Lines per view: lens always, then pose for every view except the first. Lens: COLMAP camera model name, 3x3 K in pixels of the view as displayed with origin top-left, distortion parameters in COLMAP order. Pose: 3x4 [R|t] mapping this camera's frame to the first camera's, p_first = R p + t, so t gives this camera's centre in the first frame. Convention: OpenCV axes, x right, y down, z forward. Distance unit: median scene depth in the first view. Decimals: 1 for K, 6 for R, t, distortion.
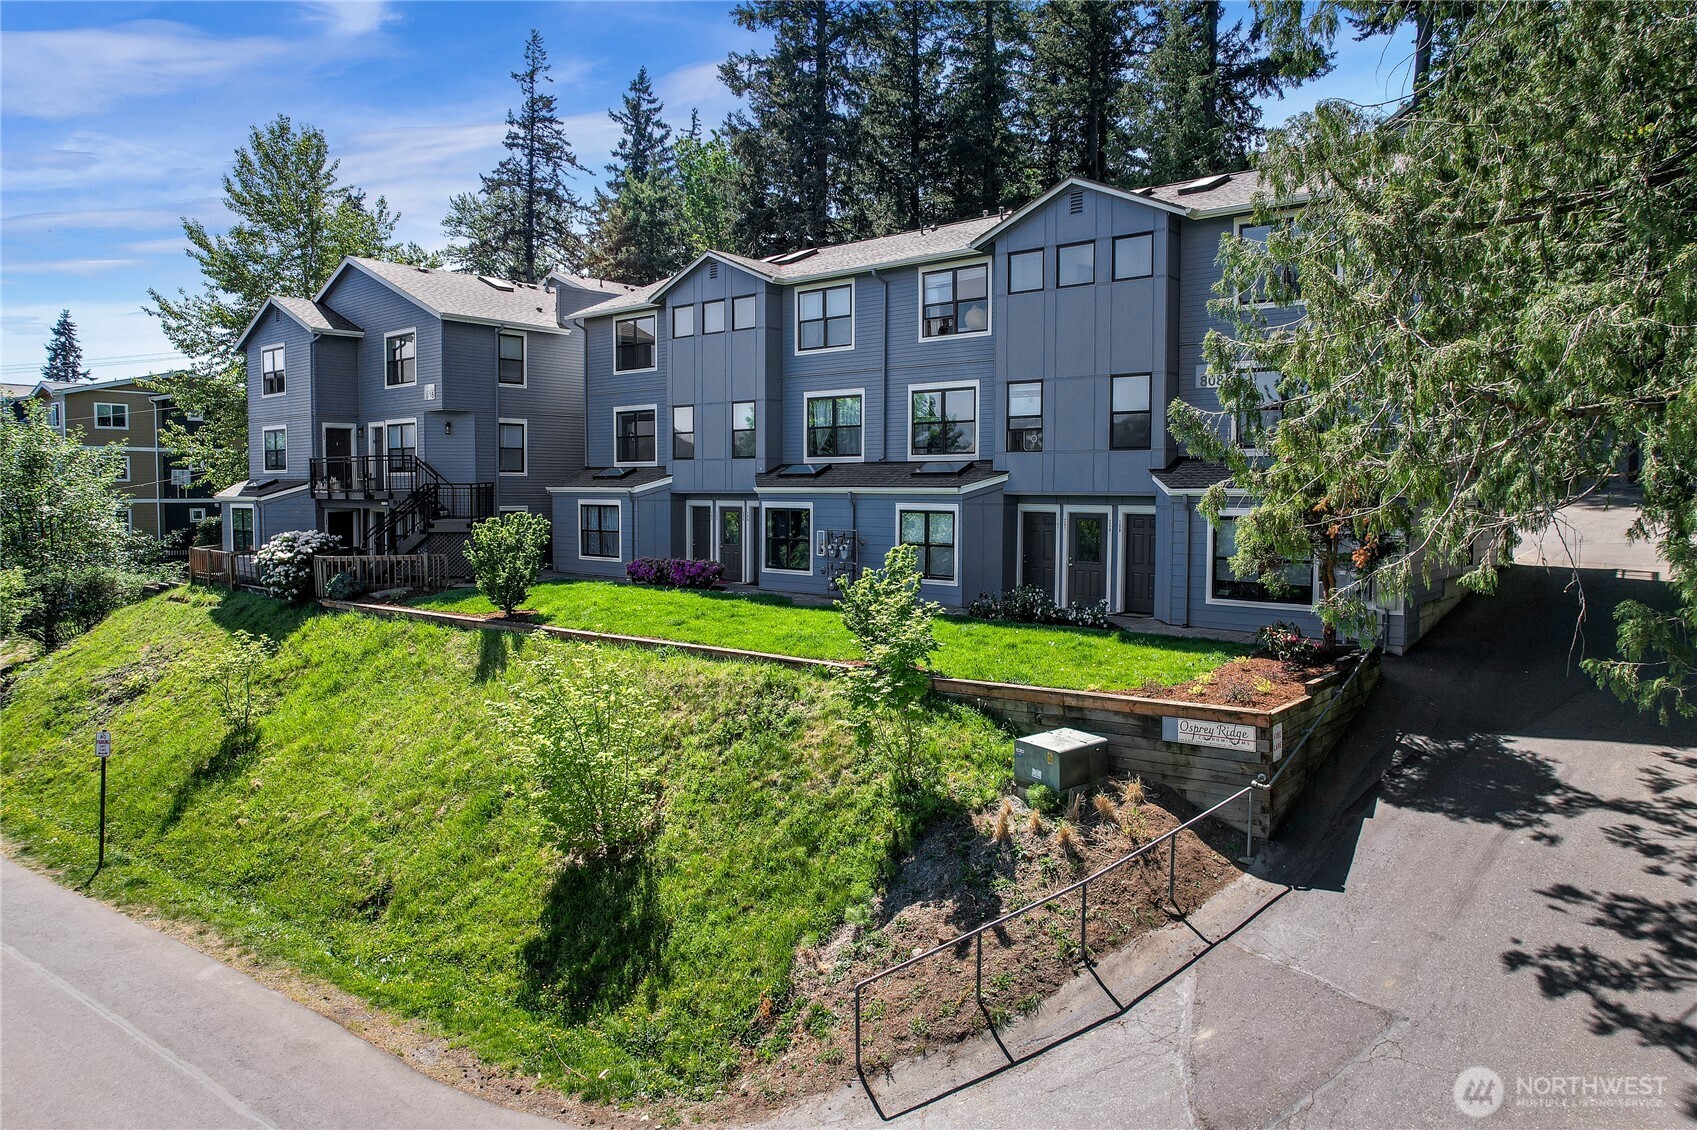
lens RADIAL K [[1109.5, 0, 845.3], [0, 1109.5, 525.9], [0, 0, 1]] dist [-0.042147, -0.000497]
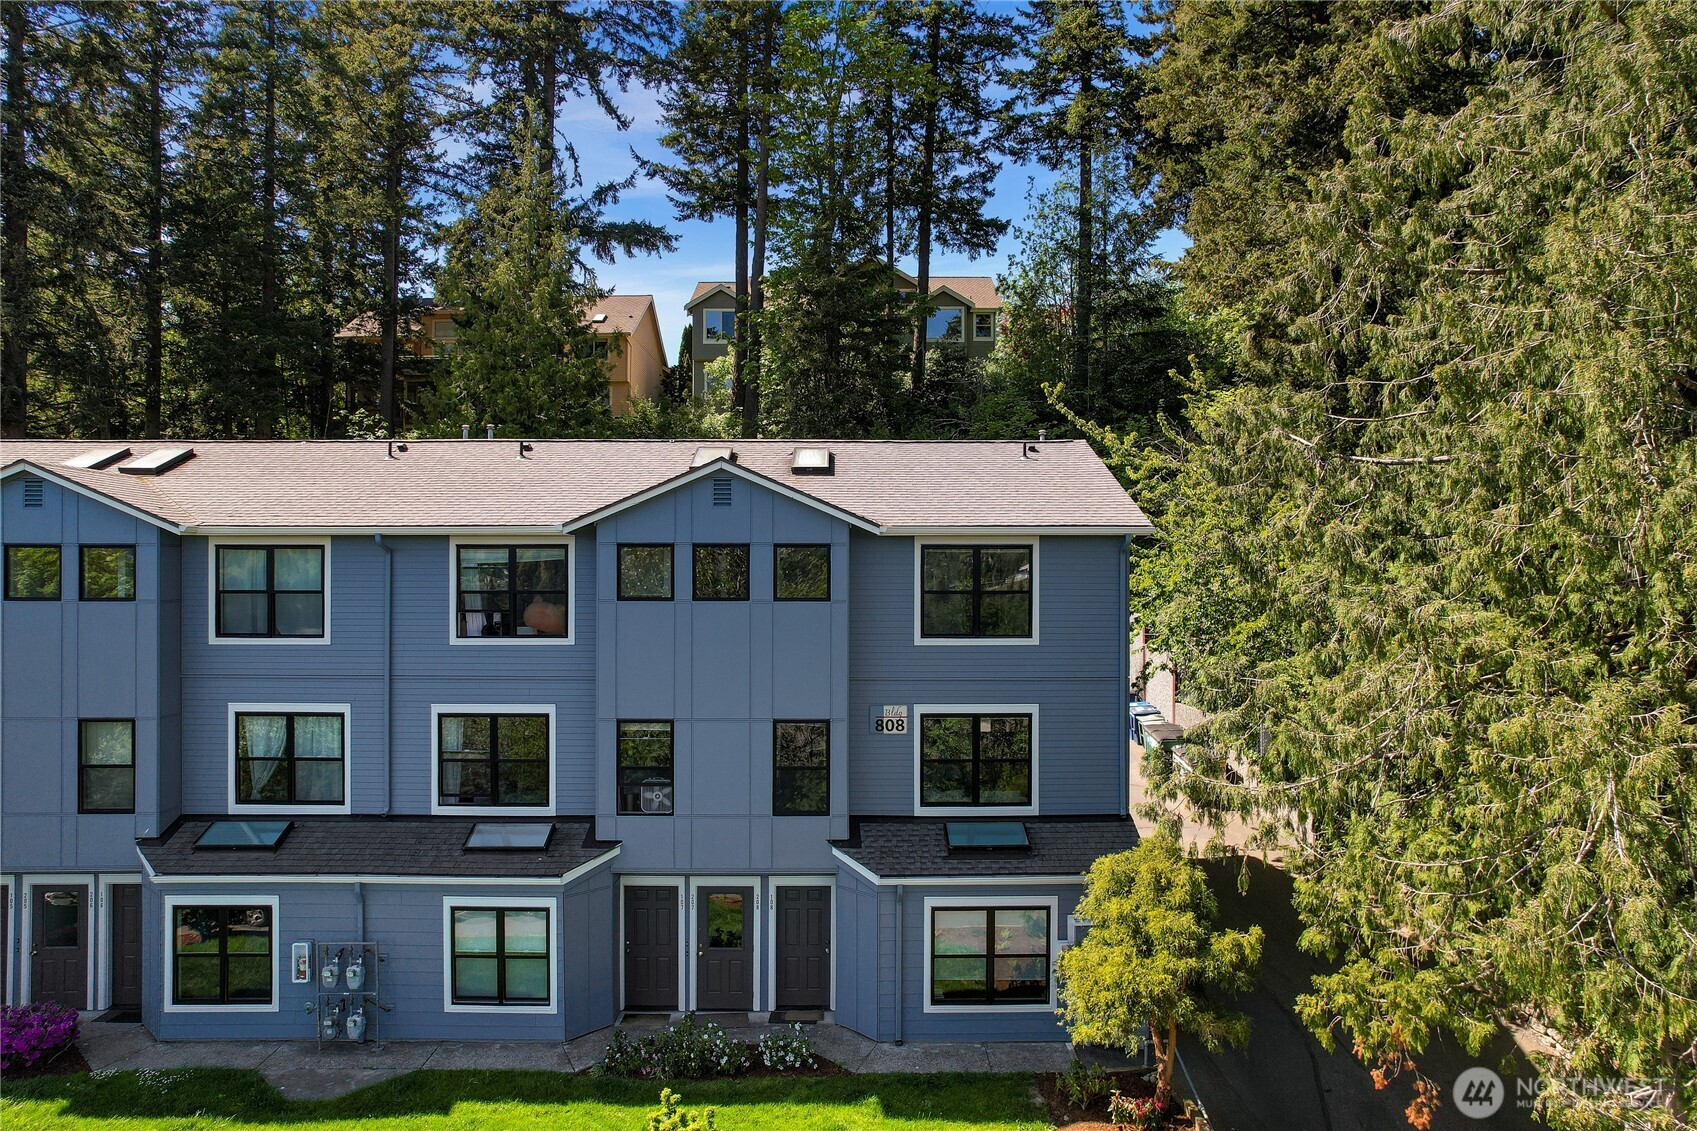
lens RADIAL K [[1102.9, 0, 847.0], [0, 1102.9, 585.6], [0, 0, 1]] dist [-0.073745, 0.064545]
pose [[0.751413, -0.004280, 0.659818, -0.195147], [0.025065, 0.999442, -0.022063, -0.178872], [-0.659356, 0.033117, 0.751101, 0.321020]]
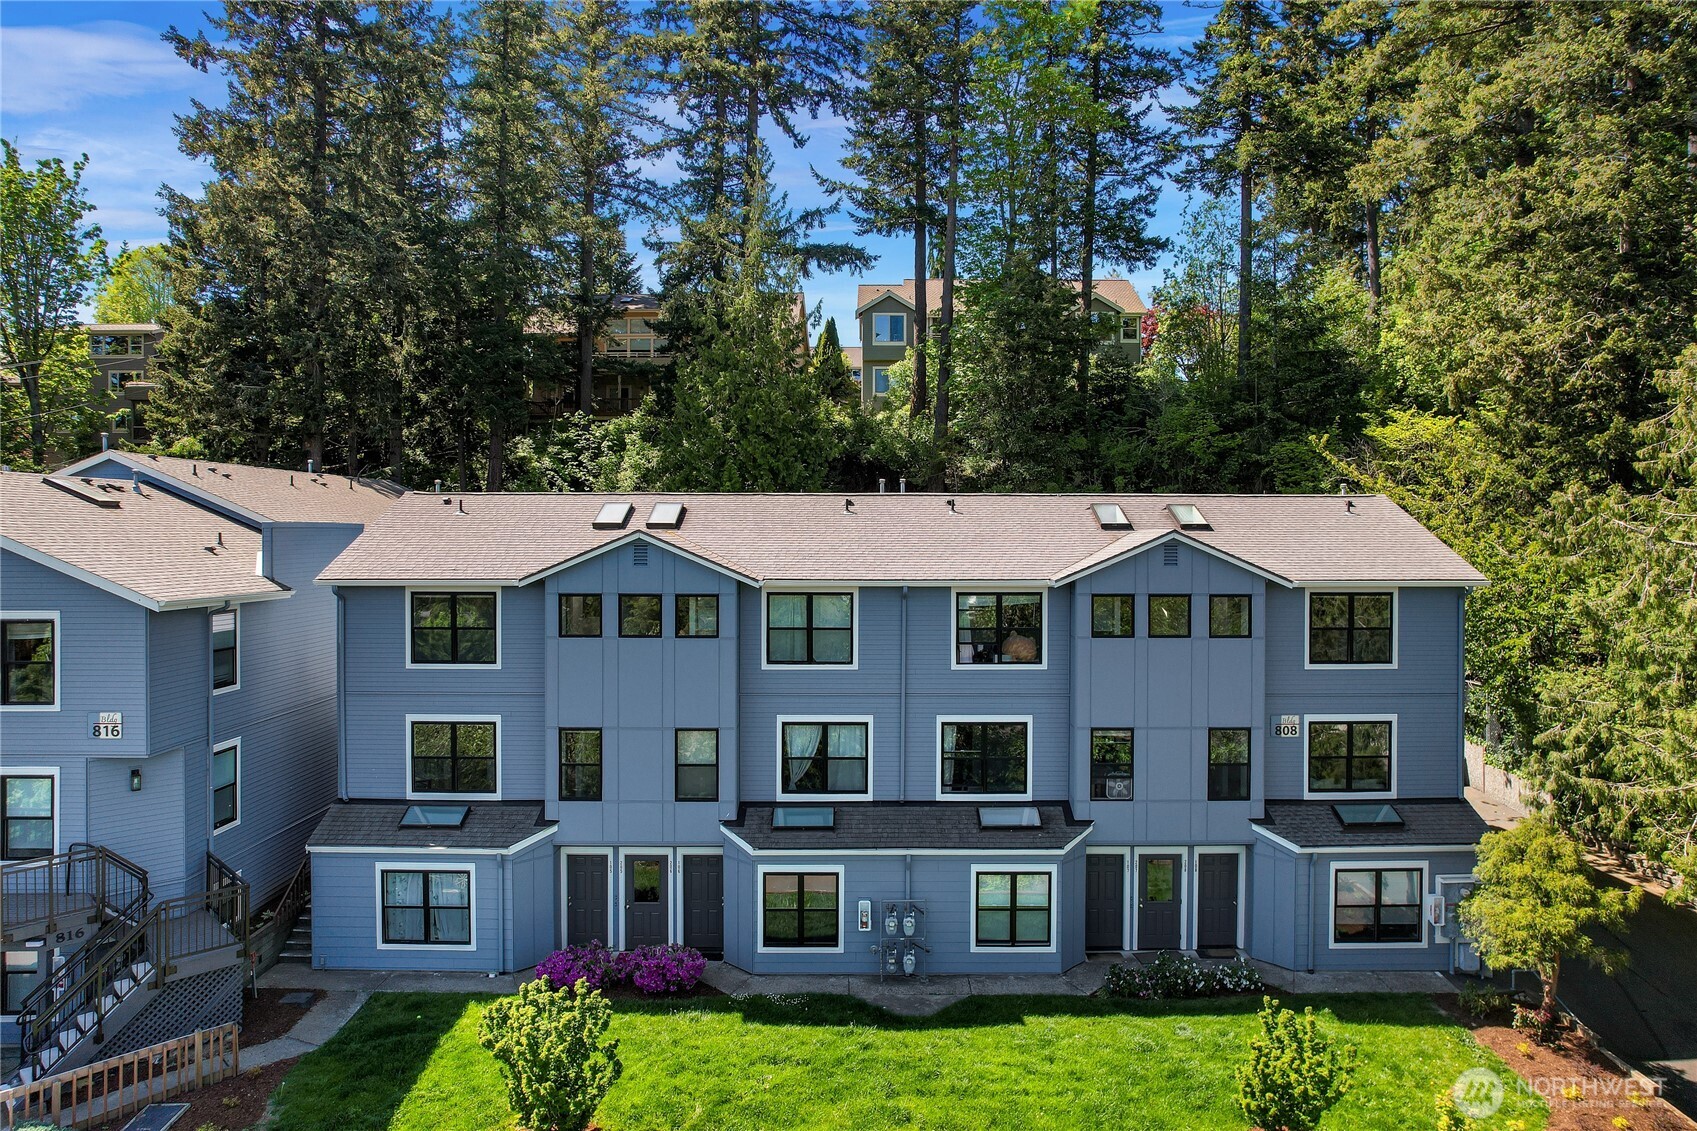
lens RADIAL K [[1105.5, 0, 875.6], [0, 1105.5, 533.2], [0, 0, 1]] dist [-0.071335, 0.069558]
pose [[0.755594, 0.002841, 0.655034, -0.558345], [0.023031, 0.999257, -0.030900, -0.246642], [-0.654635, 0.038434, 0.754967, 0.359374]]
